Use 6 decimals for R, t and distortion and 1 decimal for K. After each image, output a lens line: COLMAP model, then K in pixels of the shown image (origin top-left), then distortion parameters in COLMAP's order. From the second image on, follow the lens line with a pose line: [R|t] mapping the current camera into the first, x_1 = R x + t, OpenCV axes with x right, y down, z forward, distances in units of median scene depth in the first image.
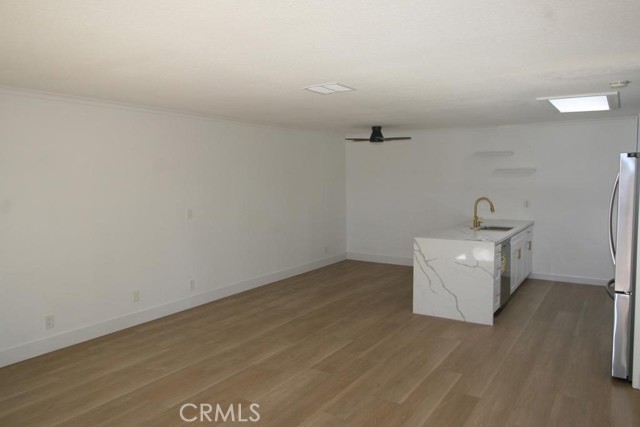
lens RADIAL K [[465.8, 0, 320.0], [0, 465.8, 213.5], [0, 0, 1]] dist [0.001367, 0.000553]
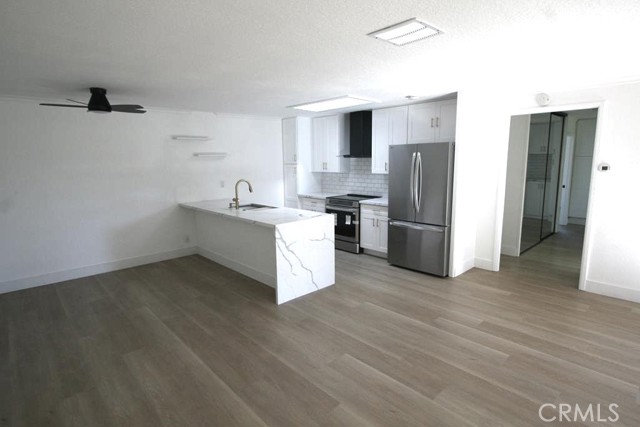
lens RADIAL K [[339.7, 0, 320.7], [0, 339.7, 214.2], [0, 0, 1]] dist [-0.019492, -0.000163]
pose [[0.239427, -0.153282, 0.958738, -0.414071], [0.090090, 0.986707, 0.135255, -0.051796], [-0.966726, 0.053989, 0.250054, 0.754696]]
